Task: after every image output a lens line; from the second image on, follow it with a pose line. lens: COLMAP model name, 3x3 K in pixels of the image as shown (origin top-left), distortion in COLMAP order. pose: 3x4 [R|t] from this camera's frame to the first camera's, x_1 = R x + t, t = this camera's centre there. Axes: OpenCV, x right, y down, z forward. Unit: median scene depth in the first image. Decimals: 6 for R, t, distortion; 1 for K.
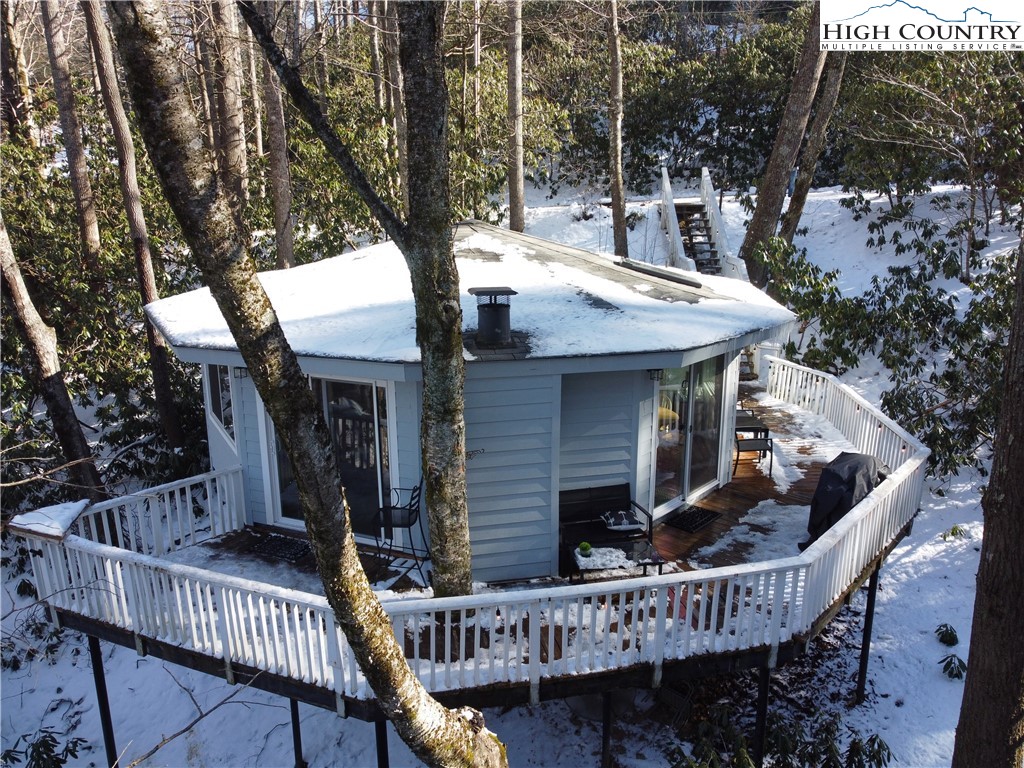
lens RADIAL K [[767.5, 0, 513.8], [0, 767.5, 384.7], [0, 0, 1]] dist [-0.006900, 0.005526]
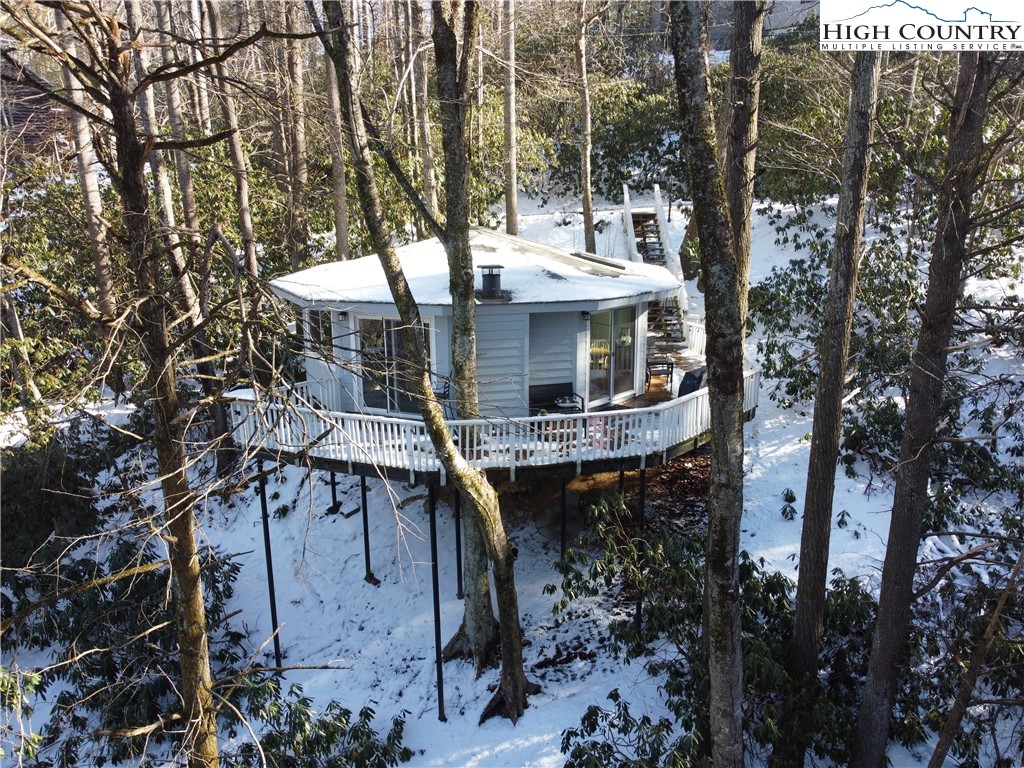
lens RADIAL K [[767.5, 0, 511.7], [0, 767.5, 384.8], [0, 0, 1]] dist [-0.006900, 0.005526]
pose [[0.999978, -0.002550, -0.006094, 0.013611], [0.002517, 0.999982, -0.005486, 0.069769], [0.006107, 0.005470, 0.999966, -0.336471]]
